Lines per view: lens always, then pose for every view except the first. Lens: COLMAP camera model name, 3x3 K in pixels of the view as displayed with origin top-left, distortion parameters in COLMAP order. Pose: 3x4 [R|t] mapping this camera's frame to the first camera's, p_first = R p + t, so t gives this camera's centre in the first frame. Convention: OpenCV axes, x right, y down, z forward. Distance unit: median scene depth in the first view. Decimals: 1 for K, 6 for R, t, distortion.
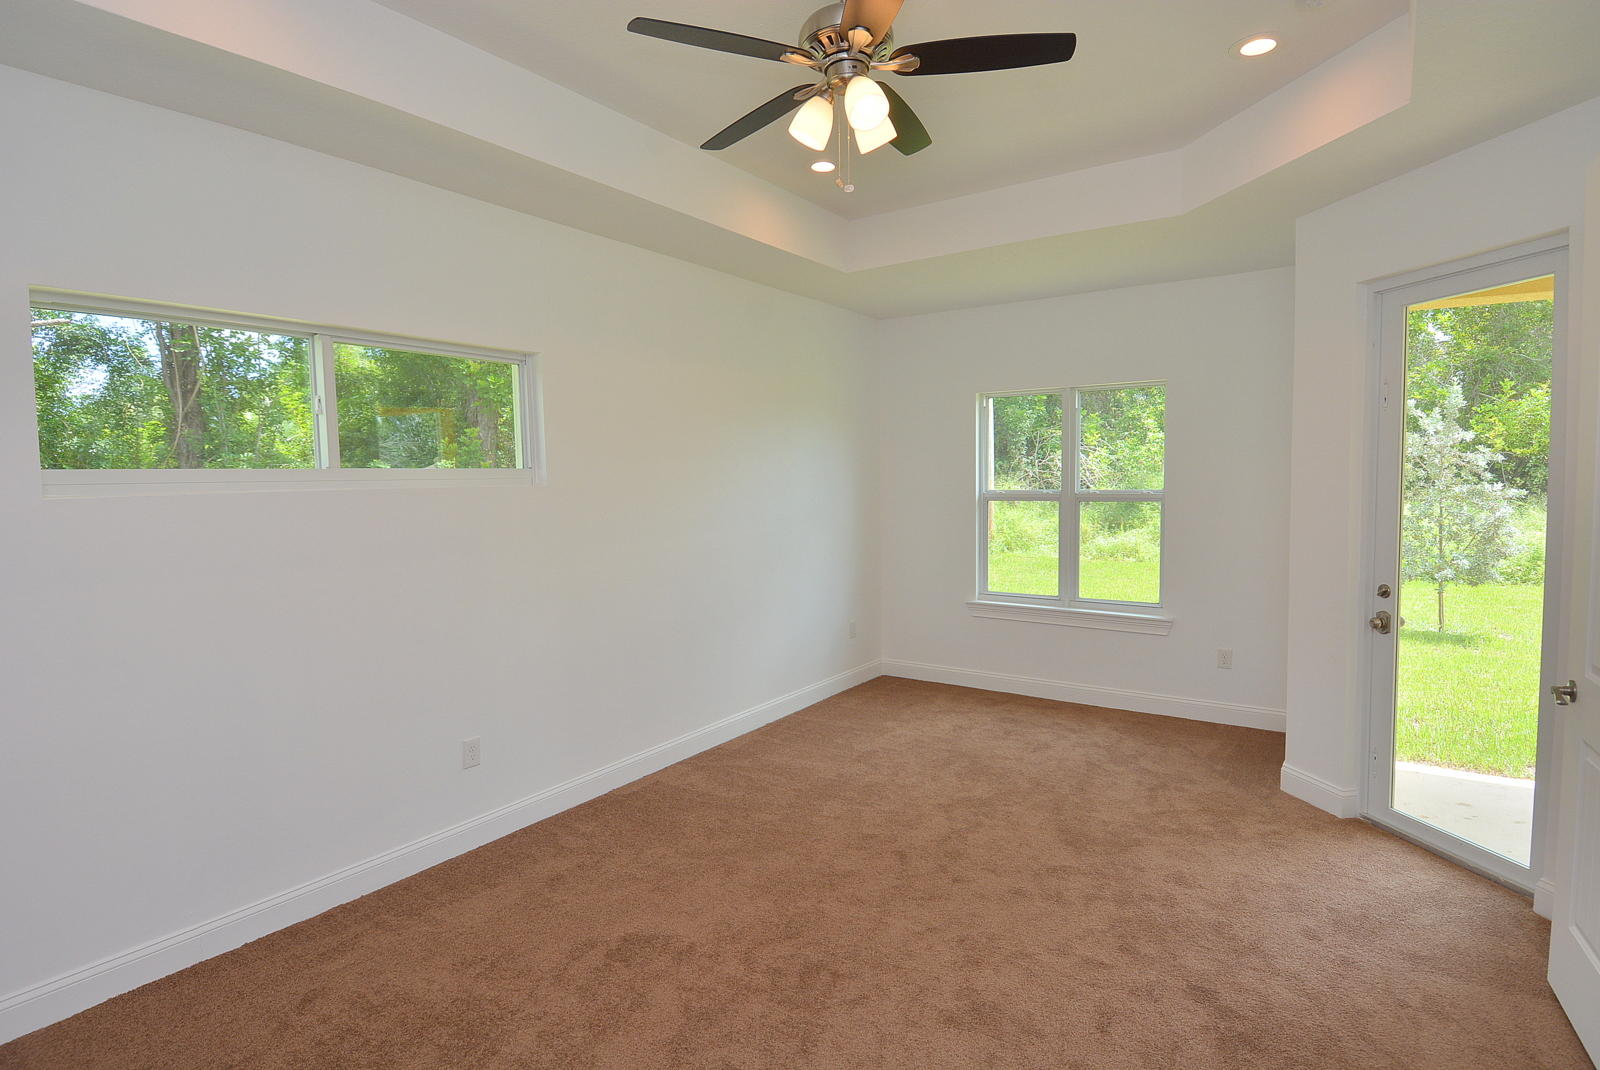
lens RADIAL K [[803.4, 0, 821.9], [0, 803.4, 521.1], [0, 0, 1]] dist [0.037350, -0.040736]
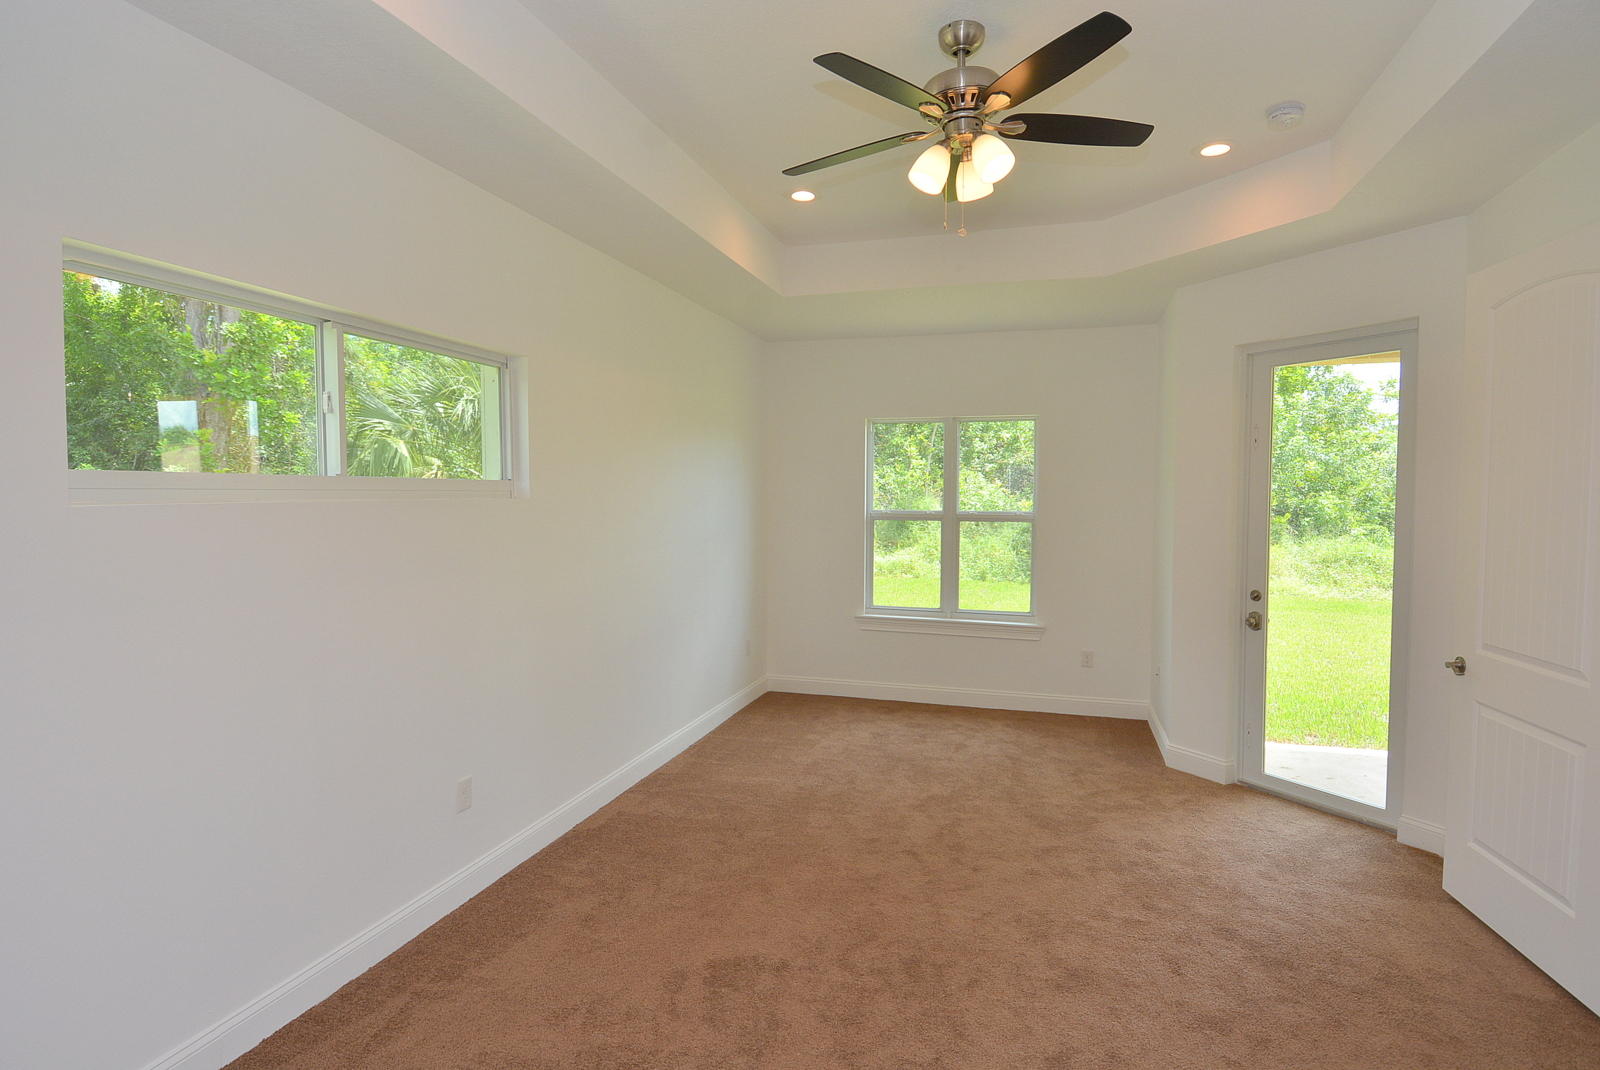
lens RADIAL K [[803.4, 0, 821.9], [0, 803.4, 521.1], [0, 0, 1]] dist [0.037350, -0.040736]
pose [[0.955372, 0.008370, 0.295286, -0.273359], [-0.001178, 0.999698, -0.024528, 0.003540], [-0.295403, 0.023086, 0.955094, 0.012378]]
